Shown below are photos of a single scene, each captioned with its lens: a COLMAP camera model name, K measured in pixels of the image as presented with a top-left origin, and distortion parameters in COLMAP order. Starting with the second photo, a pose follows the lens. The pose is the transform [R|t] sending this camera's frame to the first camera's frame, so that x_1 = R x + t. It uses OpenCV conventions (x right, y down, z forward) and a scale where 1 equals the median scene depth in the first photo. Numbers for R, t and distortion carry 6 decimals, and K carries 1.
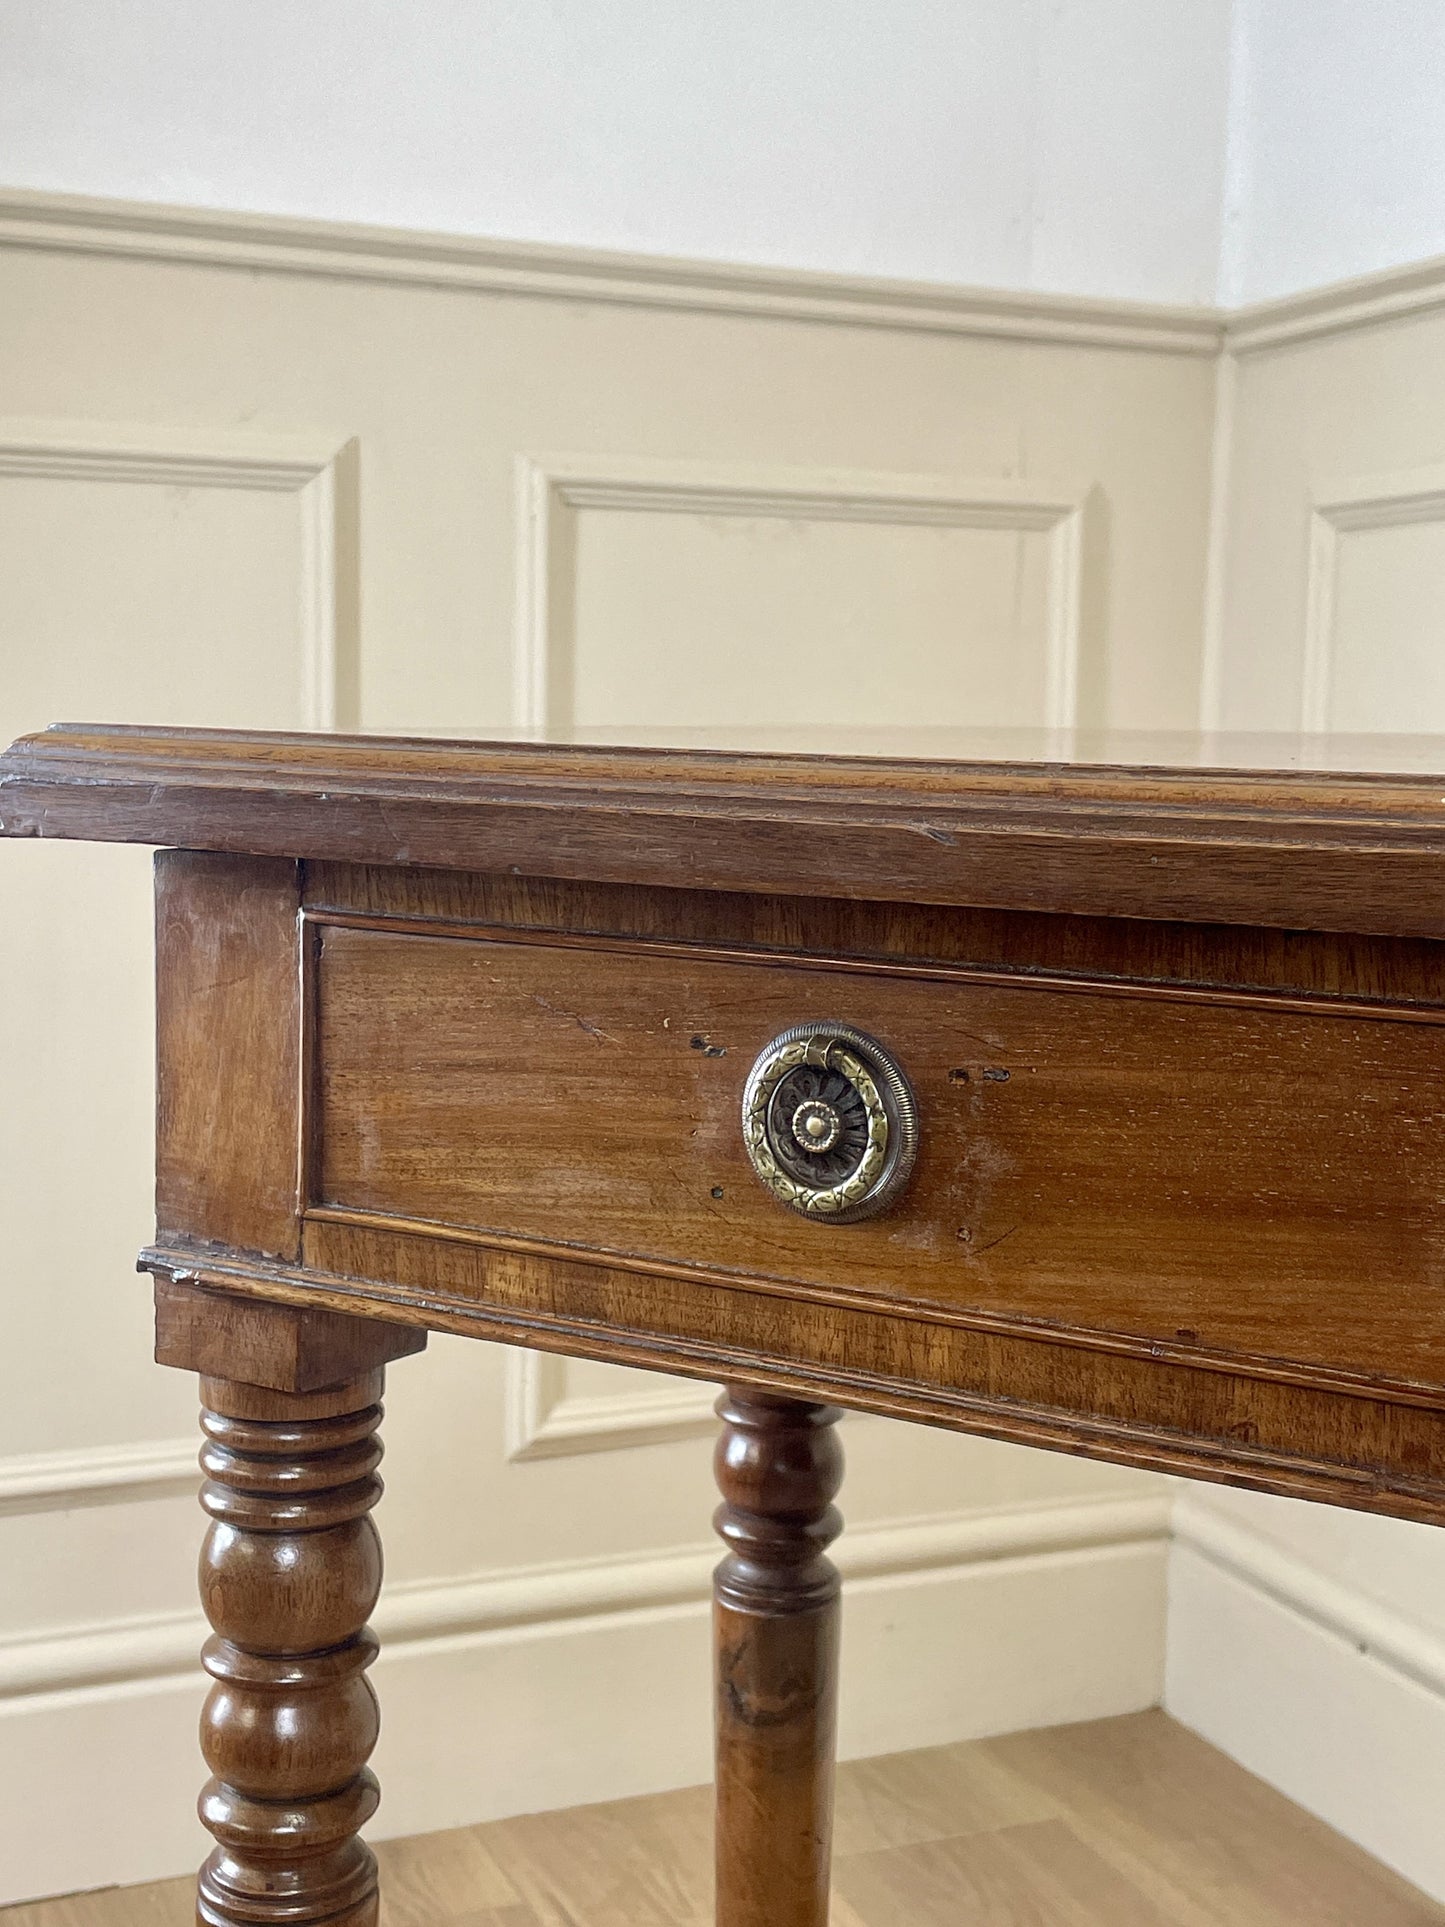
lens RADIAL K [[2459.3, 0, 715.0], [0, 2459.3, 929.8], [0, 0, 1]] dist [0.103224, -0.195130]
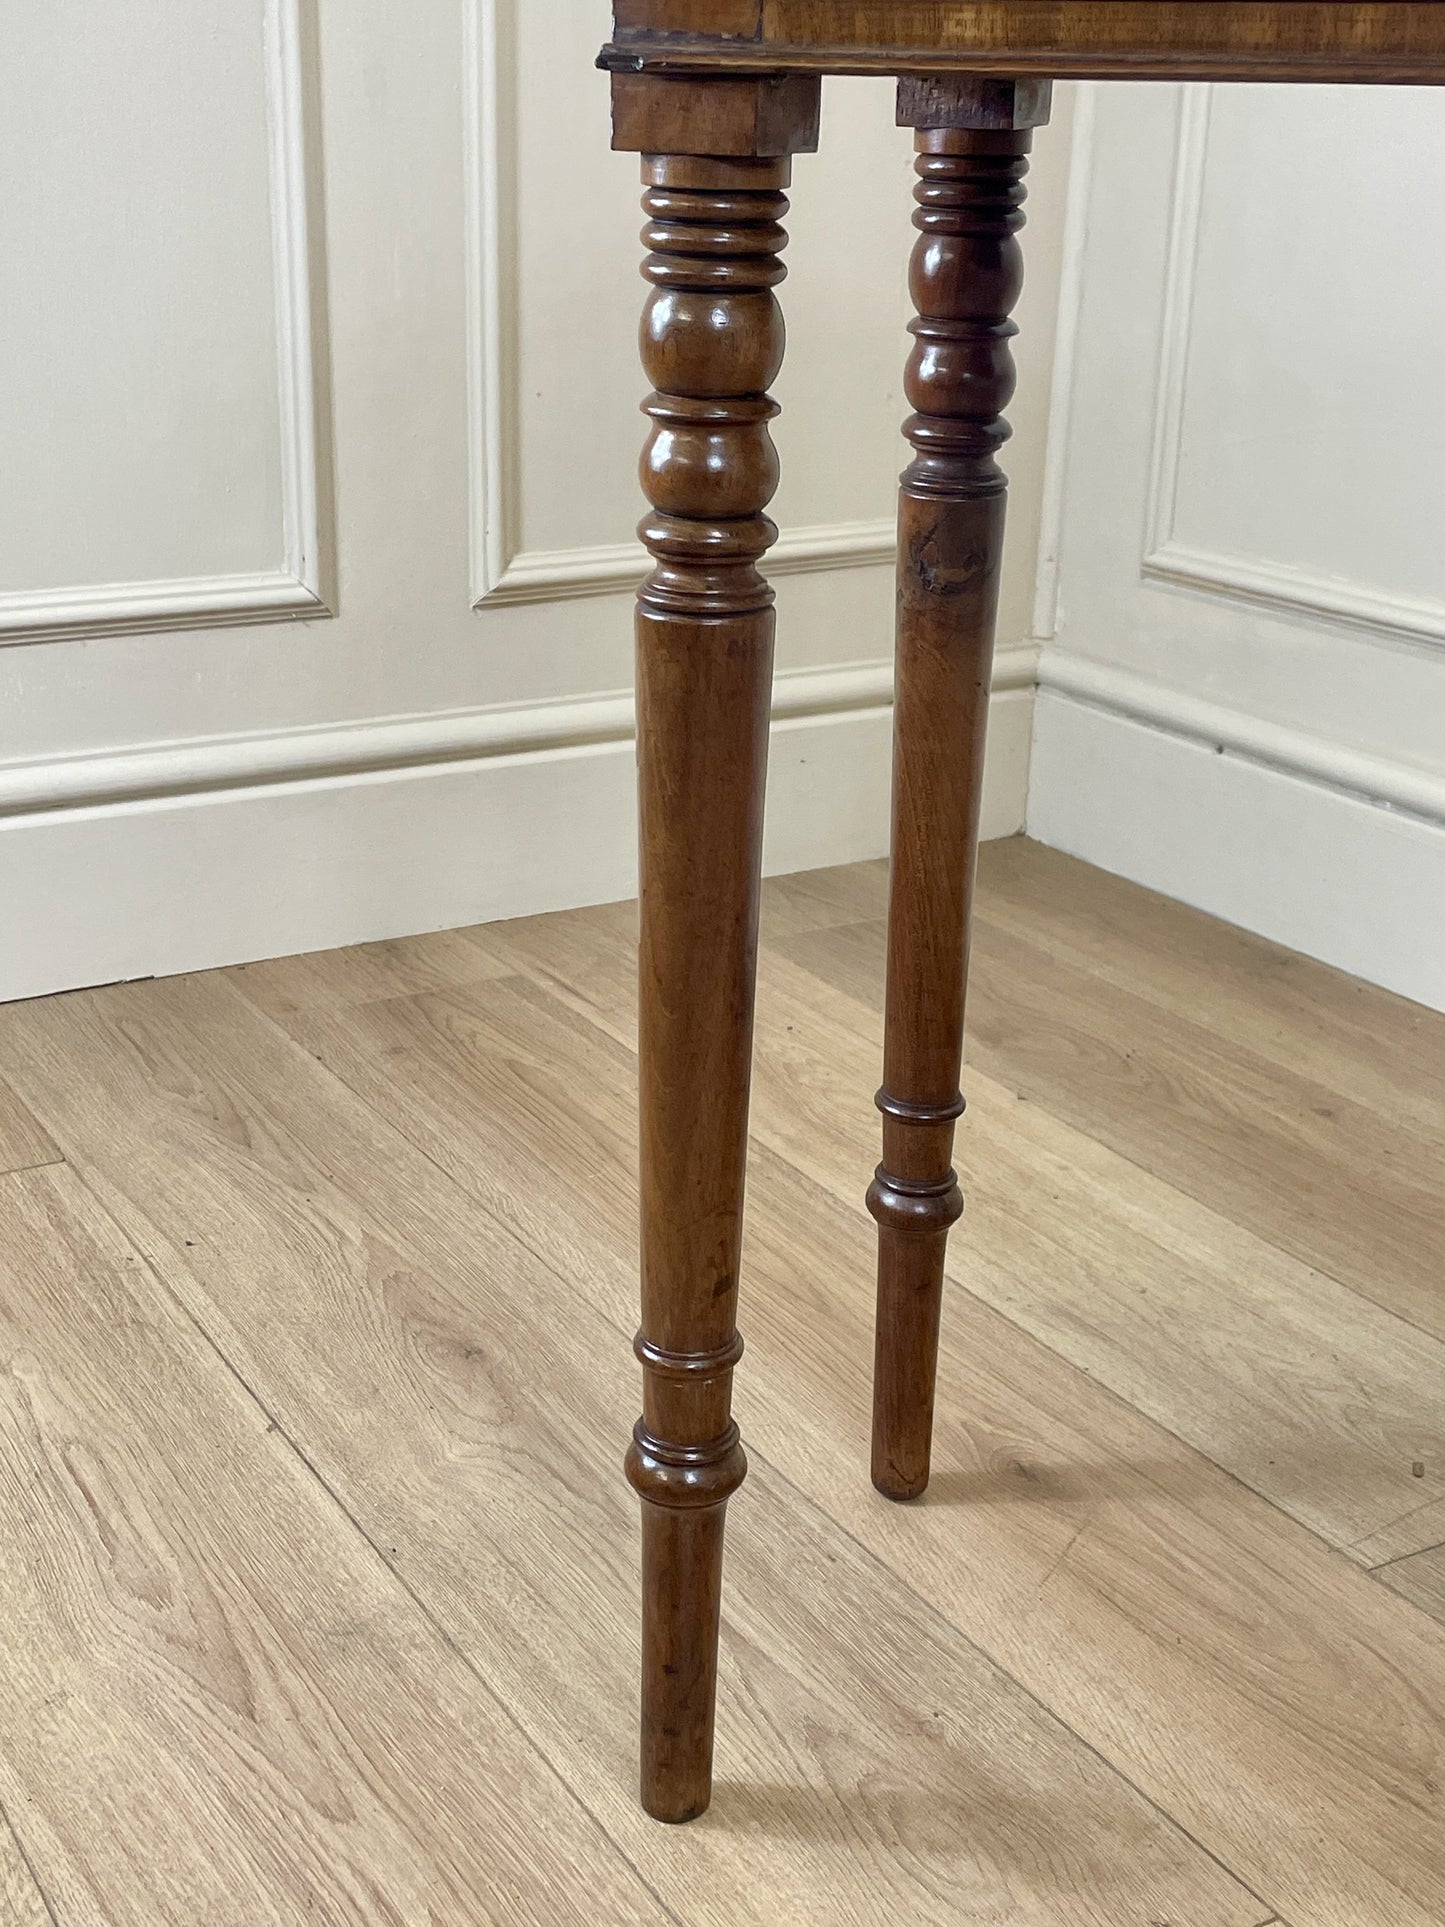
lens RADIAL K [[2459.3, 0, 715.0], [0, 2459.3, 929.8], [0, 0, 1]] dist [0.103224, -0.195130]
pose [[0.990841, -0.042266, 0.128249, -0.344199], [0.009640, 0.969470, 0.245021, 0.245456], [-0.134690, -0.241541, 0.960998, -0.253090]]
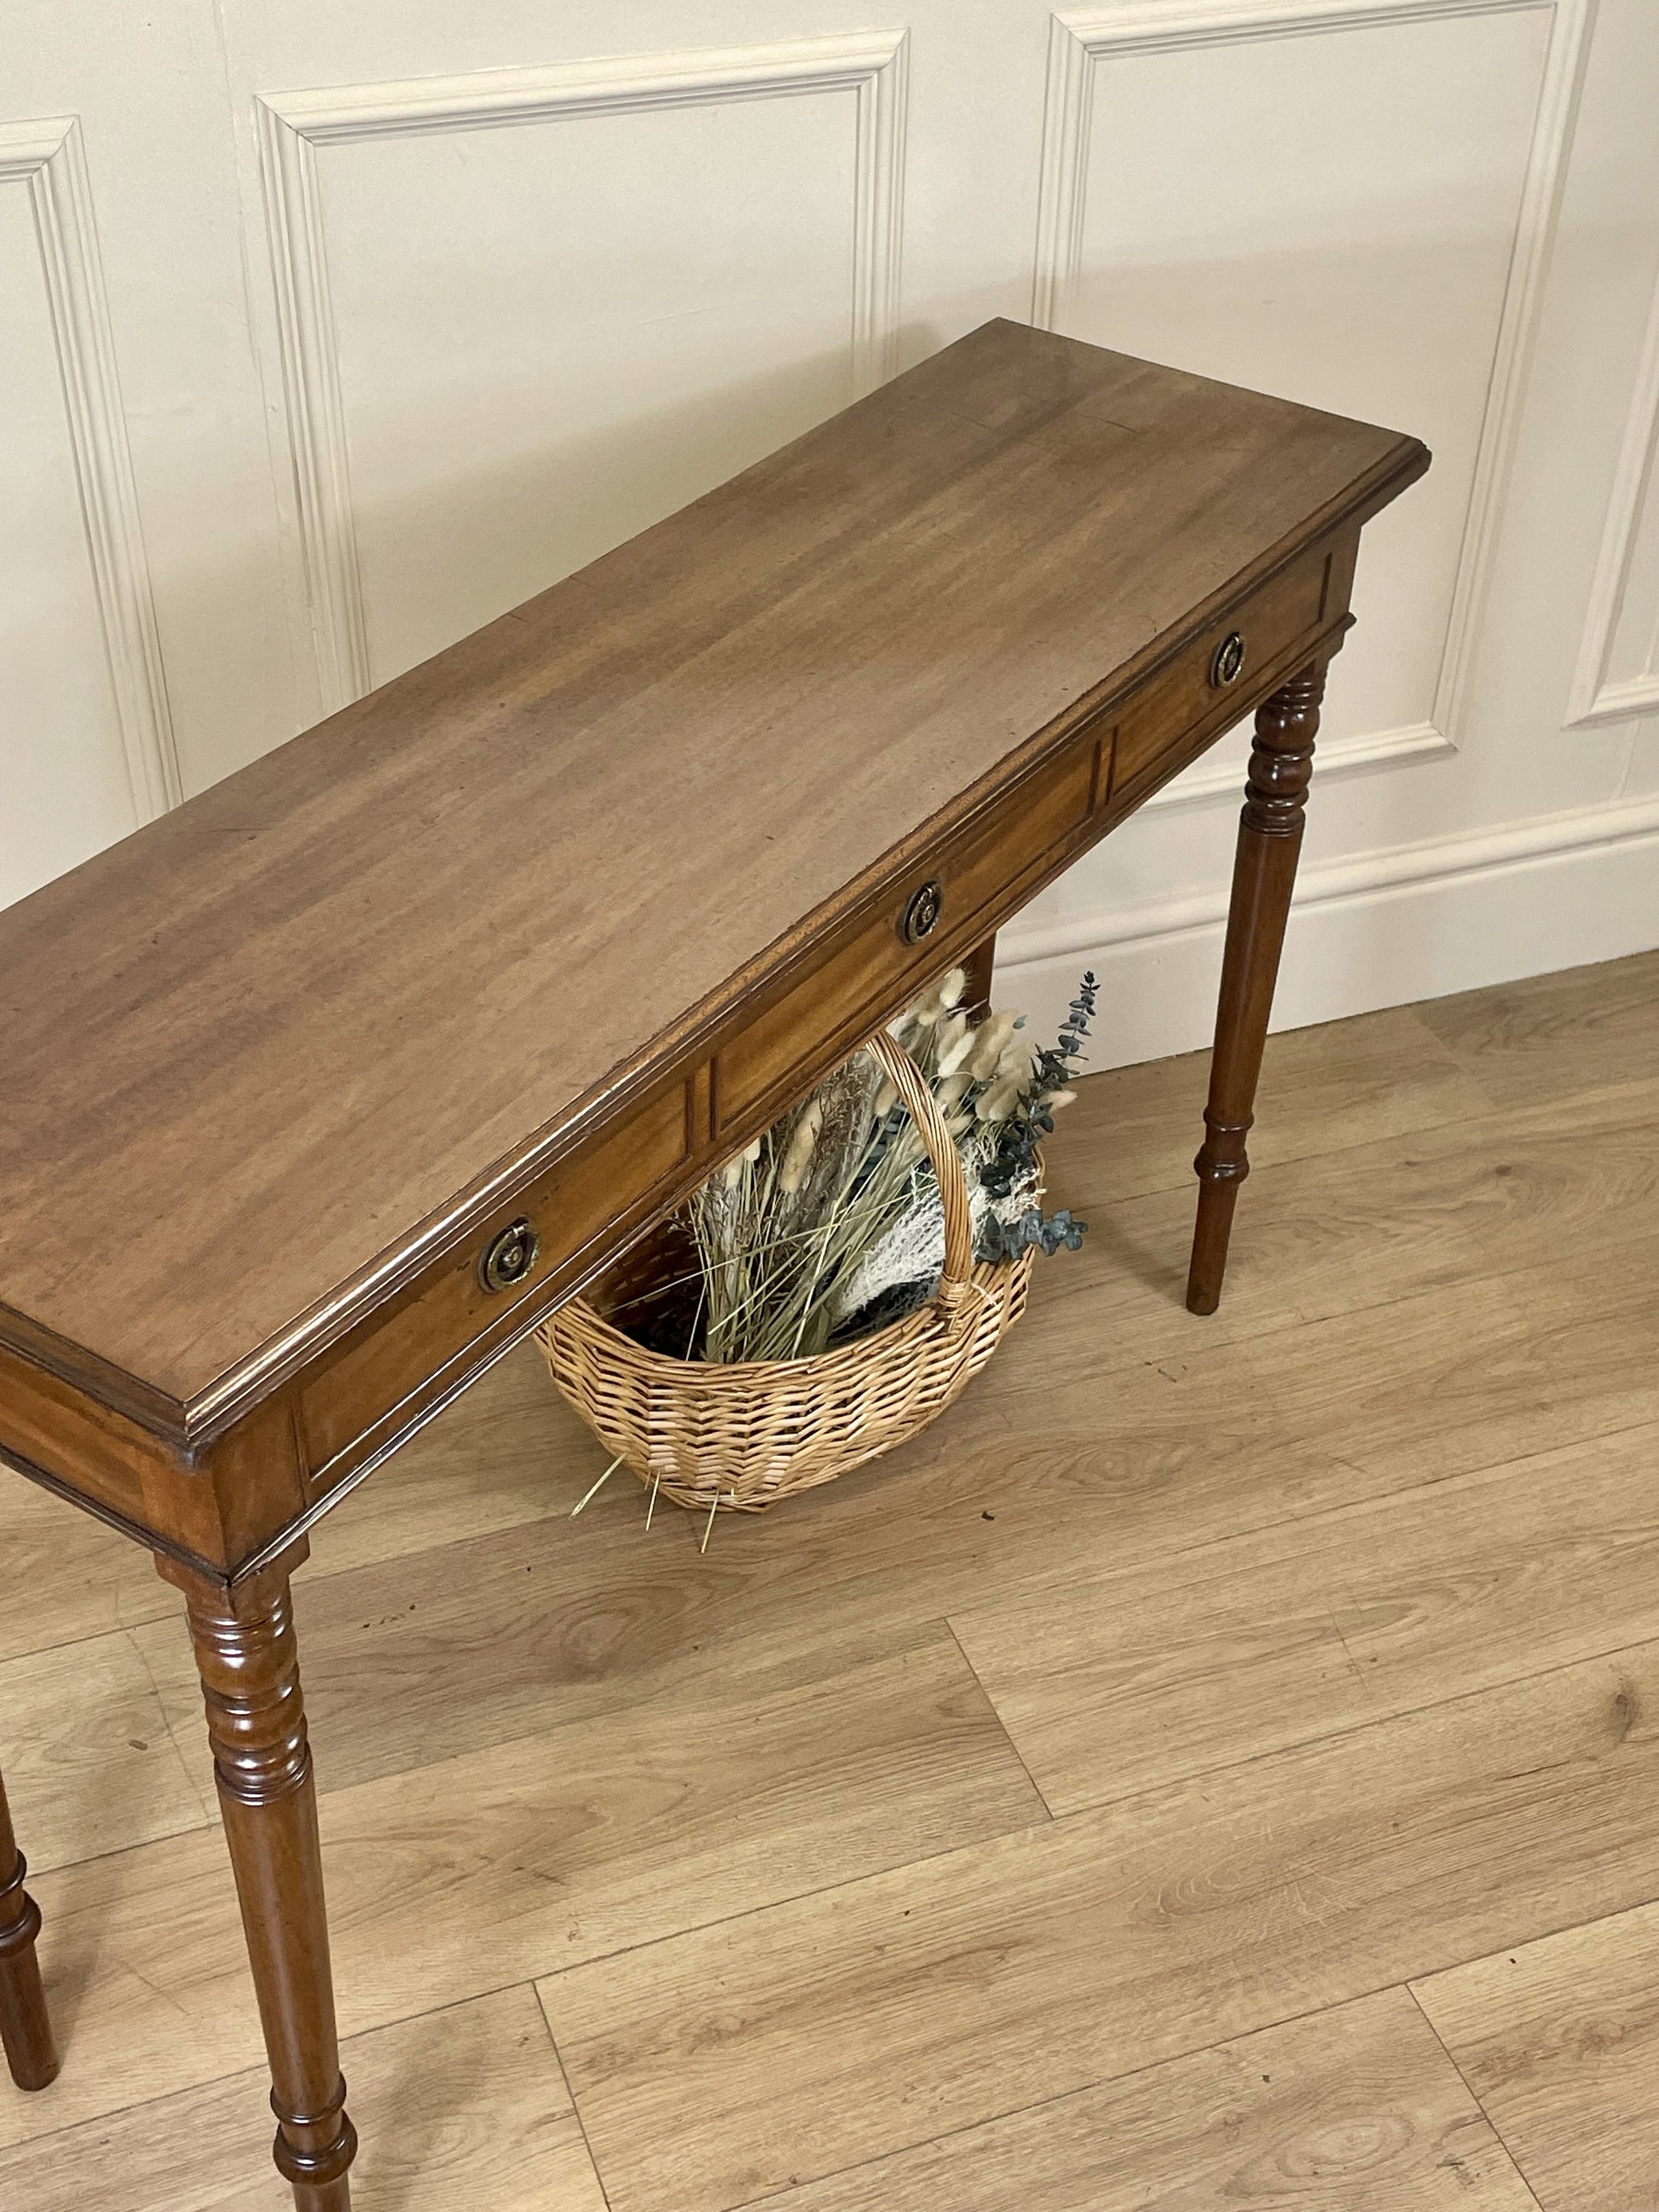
lens RADIAL K [[2823.2, 0, 820.9], [0, 2823.2, 1067.4], [0, 0, 1]] dist [0.103224, -0.195130]
pose [[0.034238, -0.628202, 0.777296, -1.512424], [0.072228, 0.777274, 0.625003, -1.347596], [-0.996800, 0.034744, 0.071986, 0.407745]]
